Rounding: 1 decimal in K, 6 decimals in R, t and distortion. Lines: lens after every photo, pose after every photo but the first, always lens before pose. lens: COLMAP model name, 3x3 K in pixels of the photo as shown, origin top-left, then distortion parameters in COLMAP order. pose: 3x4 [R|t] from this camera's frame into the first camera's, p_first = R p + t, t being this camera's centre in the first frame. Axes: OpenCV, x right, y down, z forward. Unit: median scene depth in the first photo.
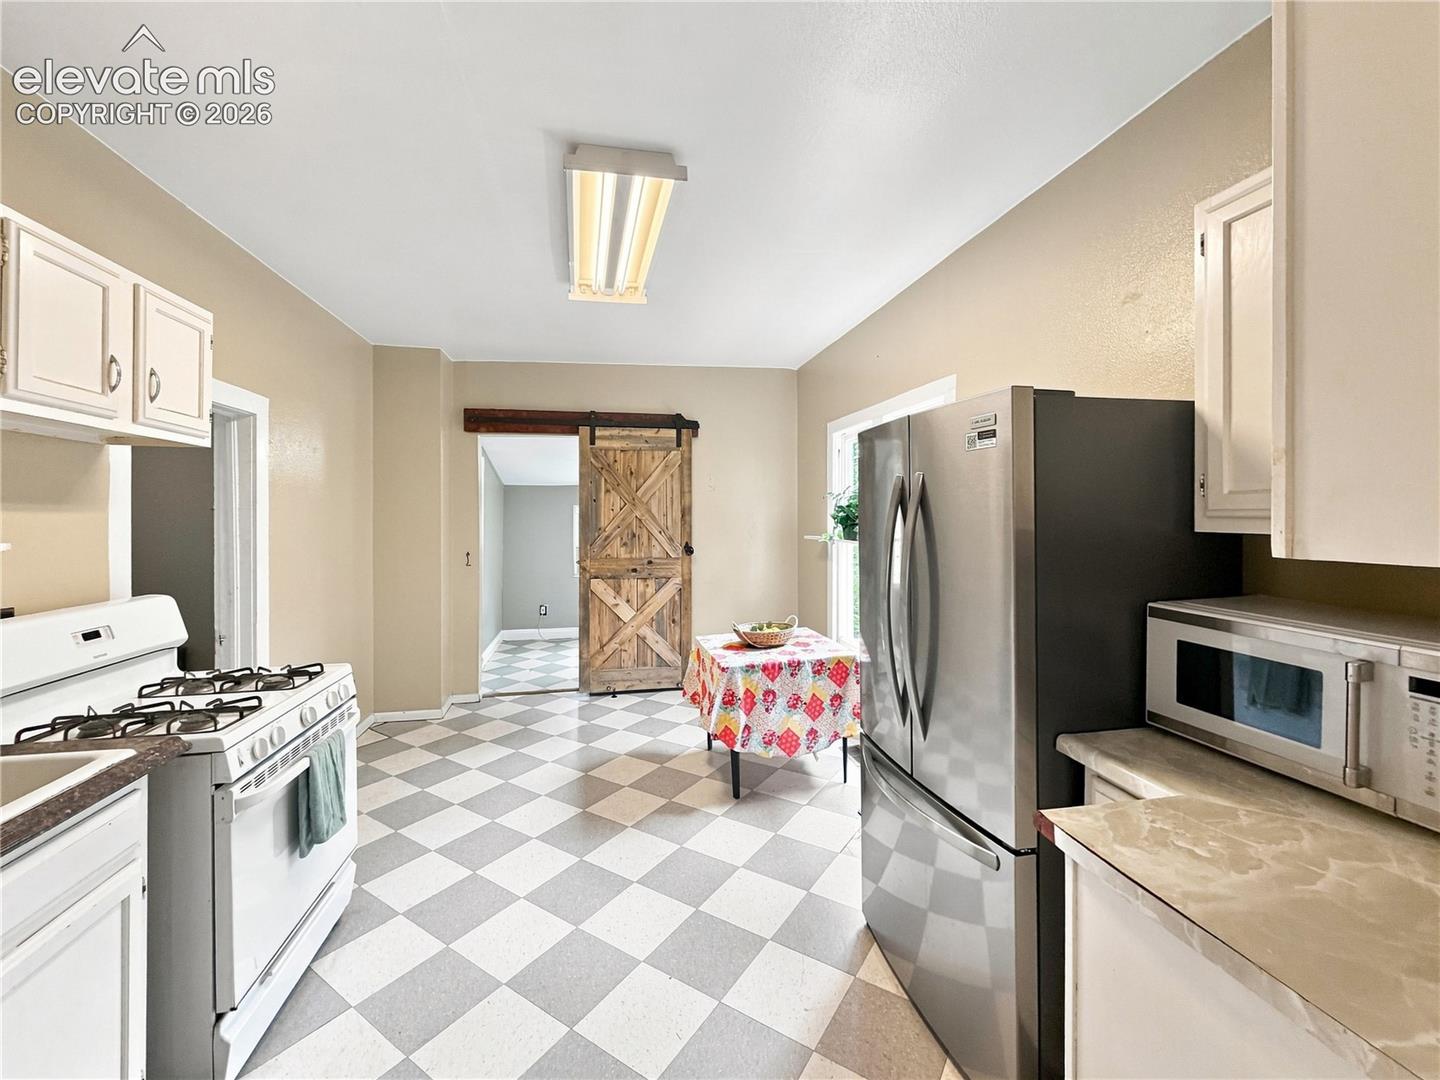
lens RADIAL K [[582.2, 0, 701.5], [0, 582.2, 508.8], [0, 0, 1]] dist [-0.000750, 0.000001]
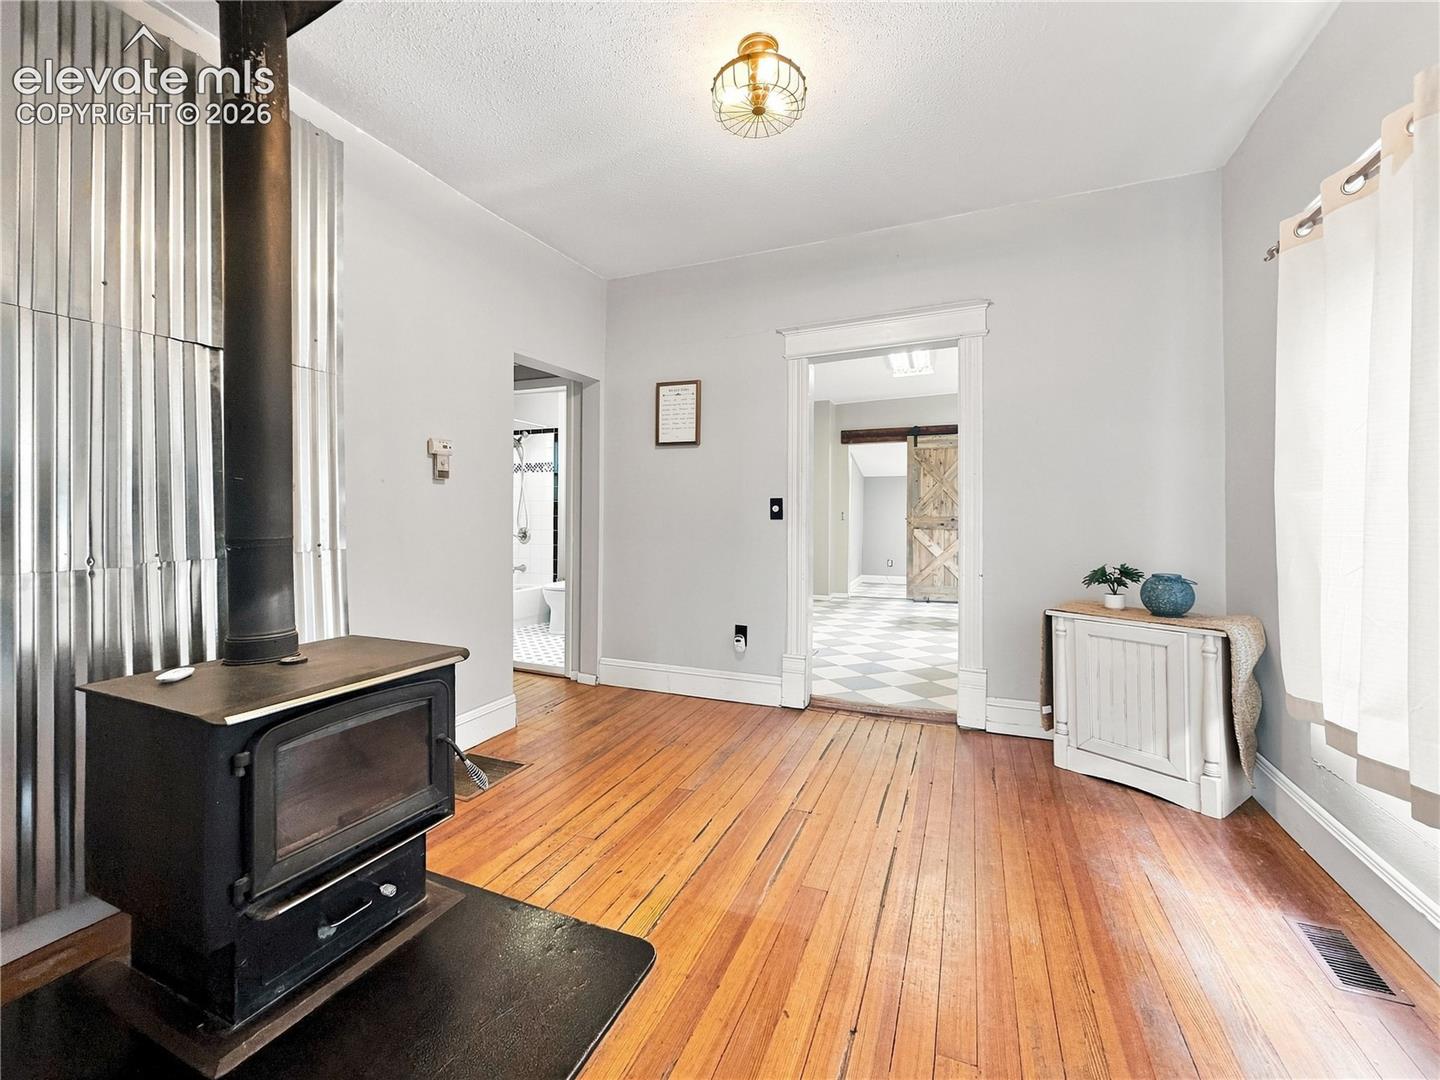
lens RADIAL K [[582.2, 0, 721.8], [0, 582.2, 525.7], [0, 0, 1]] dist [-0.000750, 0.000001]
pose [[0.840807, 0.005367, -0.541309, 0.239118], [-0.002025, 0.999975, 0.006769, 0.100190], [0.541332, -0.004596, 0.840796, -0.660529]]
